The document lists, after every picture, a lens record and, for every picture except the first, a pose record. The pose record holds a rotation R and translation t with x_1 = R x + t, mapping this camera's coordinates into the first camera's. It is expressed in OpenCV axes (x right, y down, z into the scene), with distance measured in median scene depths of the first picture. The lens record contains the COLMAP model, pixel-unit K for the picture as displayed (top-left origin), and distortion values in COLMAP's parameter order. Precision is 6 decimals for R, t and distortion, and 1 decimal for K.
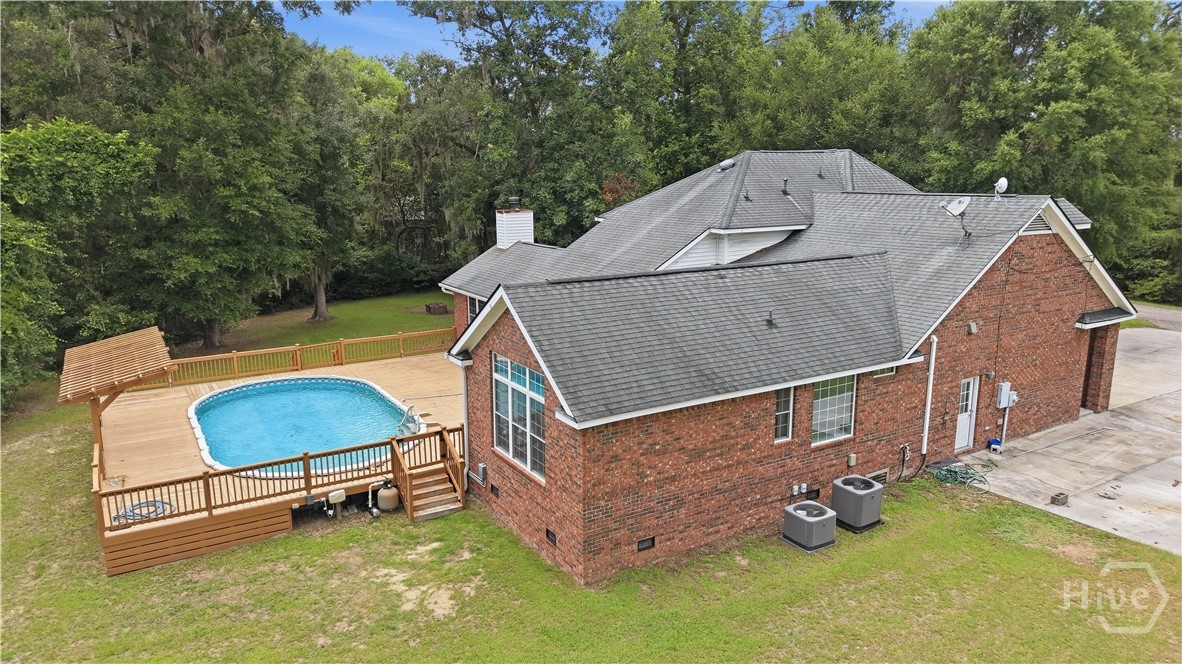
lens RADIAL K [[792.5, 0, 595.5], [0, 792.5, 330.3], [0, 0, 1]] dist [0.018243, -0.011854]
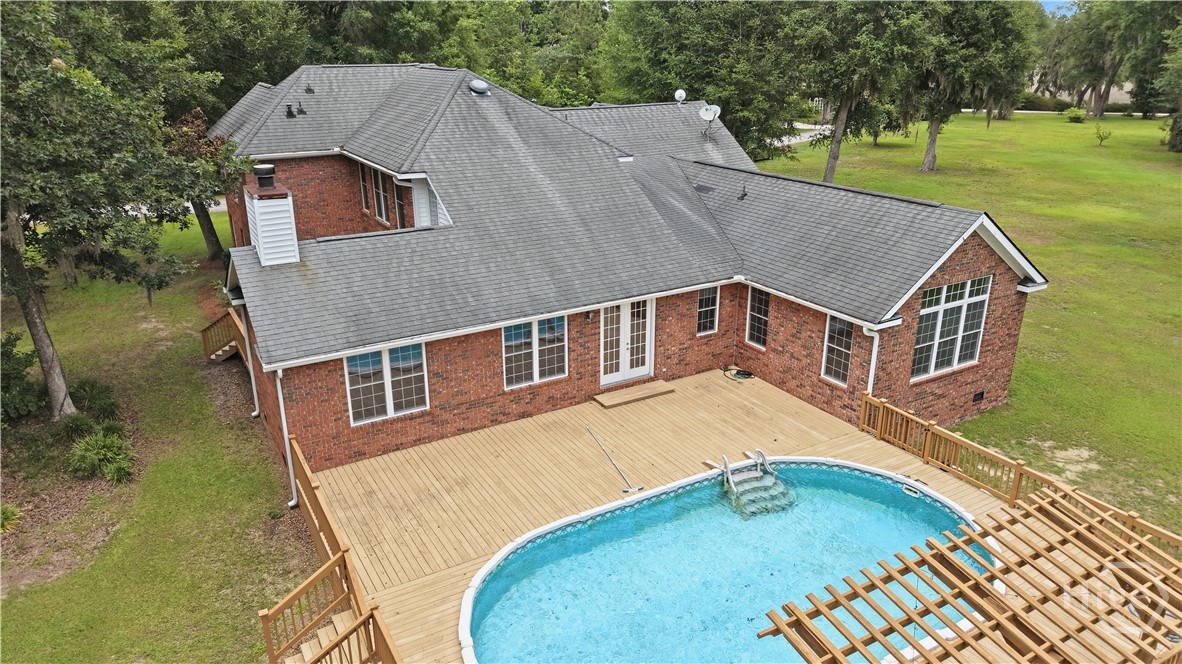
lens RADIAL K [[792.5, 0, 589.2], [0, 792.5, 337.9], [0, 0, 1]] dist [0.018243, -0.011854]
pose [[0.023881, -0.339661, 0.940245, -1.256828], [0.211364, 0.920967, 0.327329, -0.384194], [-0.977116, 0.190917, 0.093786, 1.491815]]
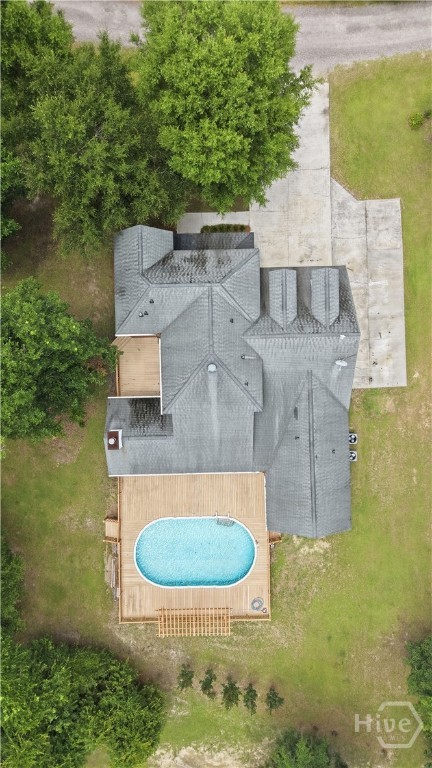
lens RADIAL K [[514.9, 0, 211.7], [0, 514.9, 383.0], [0, 0, 1]] dist [0.018243, -0.011854]
pose [[0.507895, -0.861330, 0.012365, 0.206128], [0.182813, 0.121802, 0.975574, -2.462641], [-0.841797, -0.493228, 0.219325, 1.239809]]
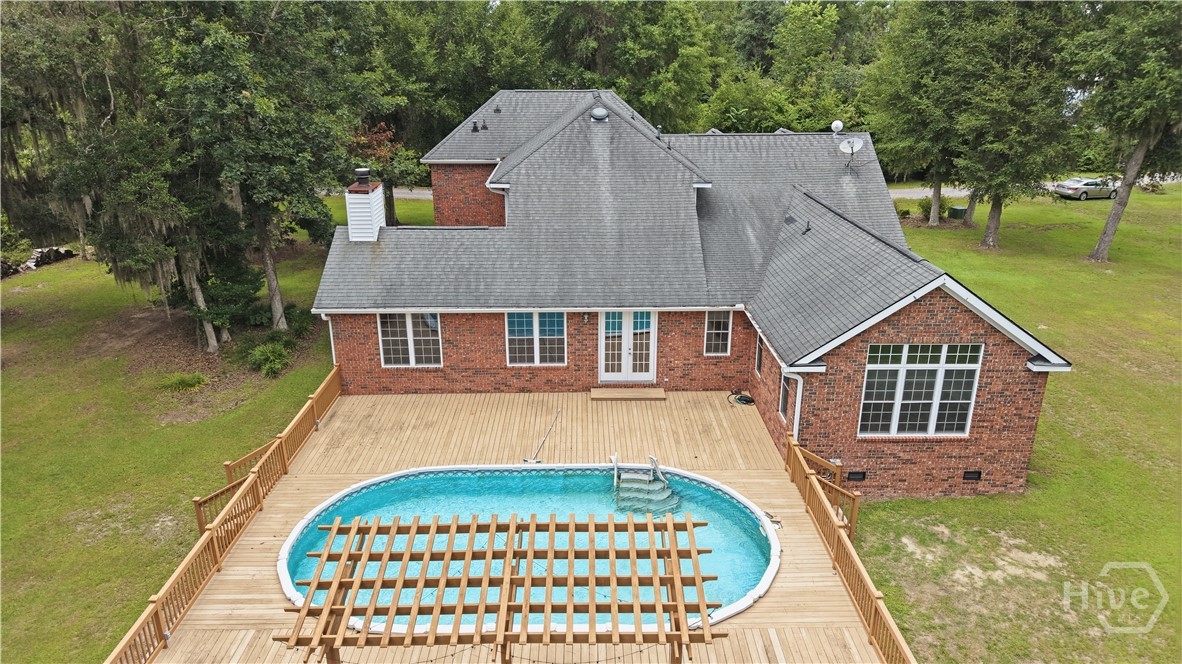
lens RADIAL K [[792.5, 0, 586.9], [0, 792.5, 336.7], [0, 0, 1]] dist [0.018243, -0.011854]
pose [[0.516180, -0.282958, 0.808389, -1.248715], [0.175432, 0.958769, 0.223576, -0.299953], [-0.838321, 0.026411, 0.544537, 0.843257]]
